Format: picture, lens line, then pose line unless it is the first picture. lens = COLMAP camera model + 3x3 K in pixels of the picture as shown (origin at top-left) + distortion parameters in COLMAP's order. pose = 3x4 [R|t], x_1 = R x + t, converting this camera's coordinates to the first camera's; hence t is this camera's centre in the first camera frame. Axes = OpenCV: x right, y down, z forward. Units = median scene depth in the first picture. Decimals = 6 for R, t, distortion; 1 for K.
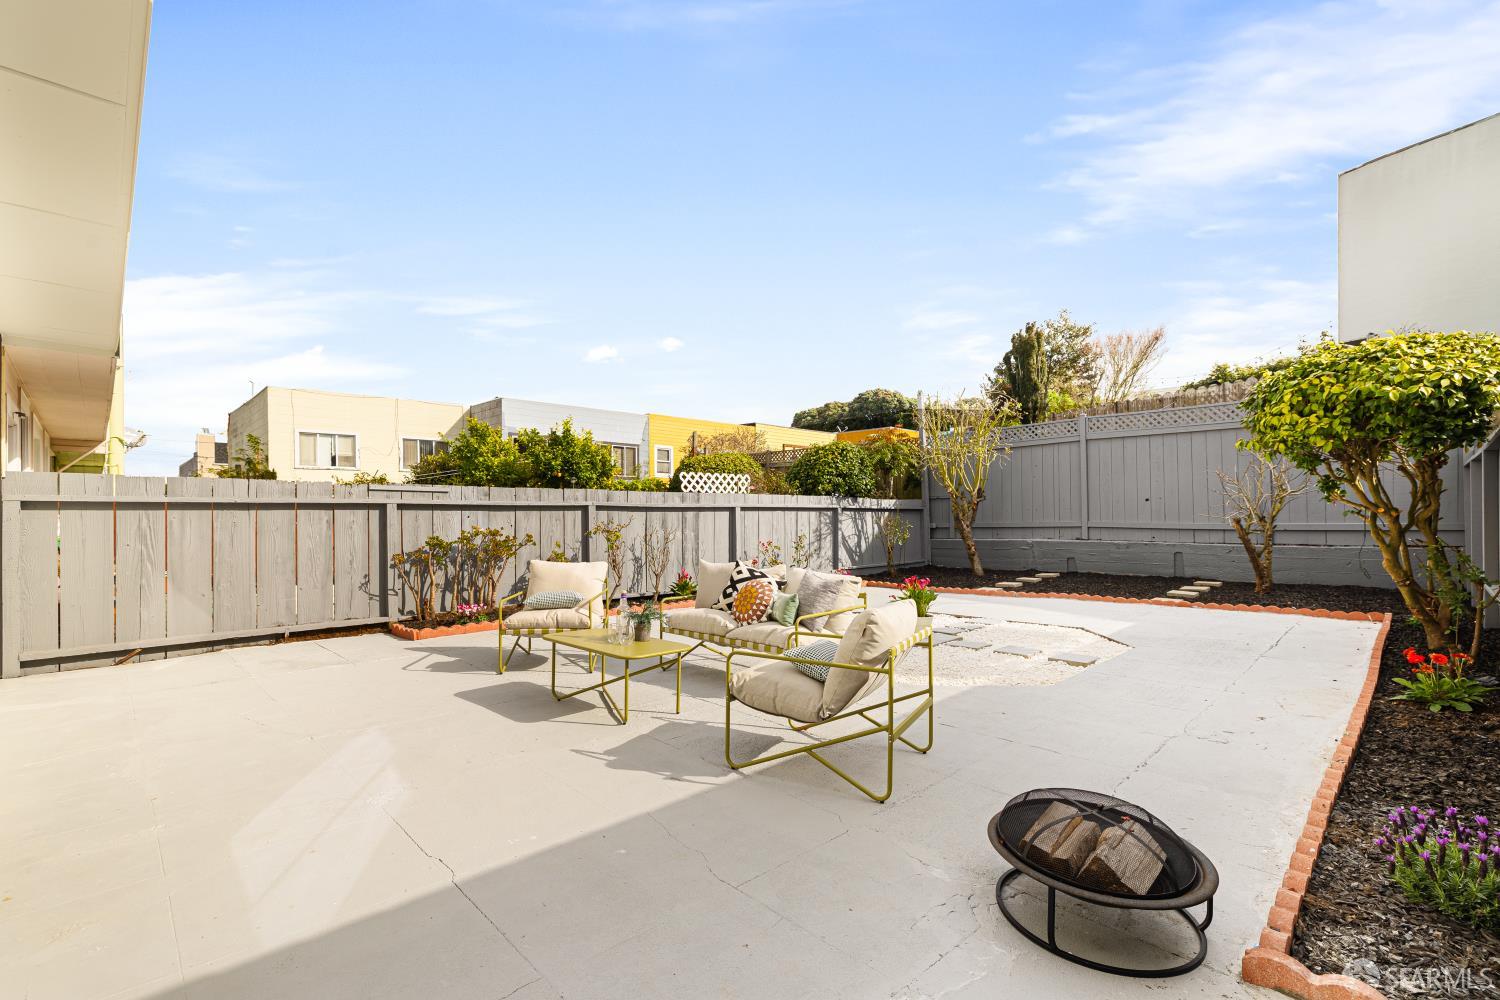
lens RADIAL K [[673.3, 0, 779.3], [0, 673.3, 517.8], [0, 0, 1]] dist [0.000966, 0.000112]
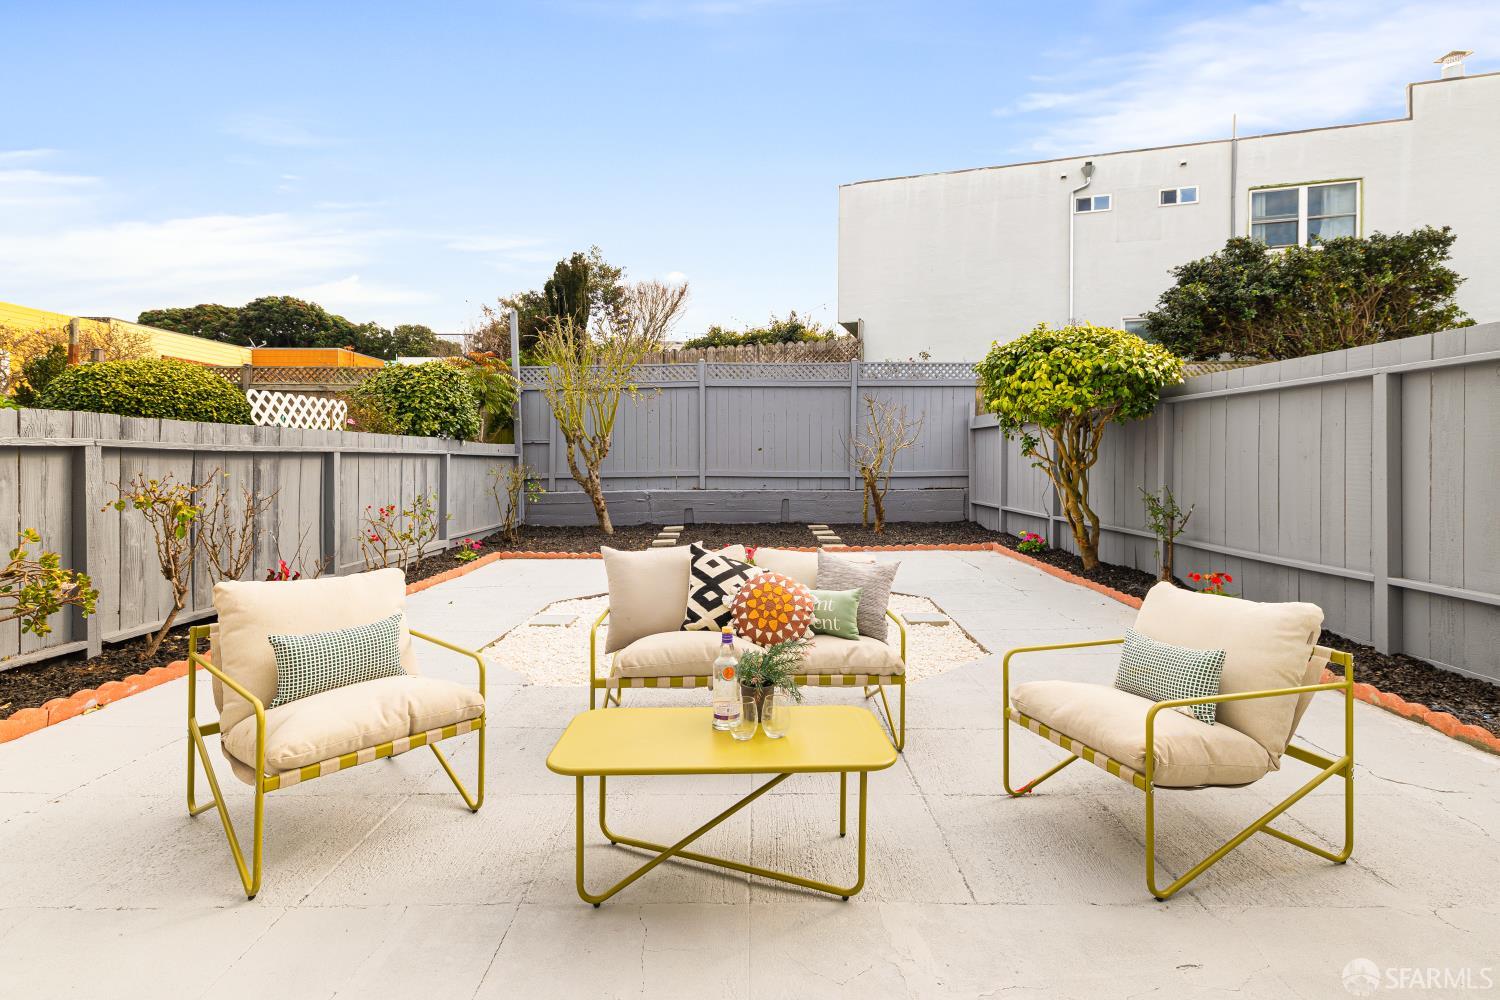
lens RADIAL K [[714.2, 0, 753.8], [0, 714.2, 443.7], [0, 0, 1]] dist [-0.014760, 0.000295]
pose [[0.700143, 0.019697, 0.713731, -0.256970], [-0.000403, 0.999630, -0.027192, -0.005819], [-0.714003, 0.018750, 0.699892, 0.261625]]
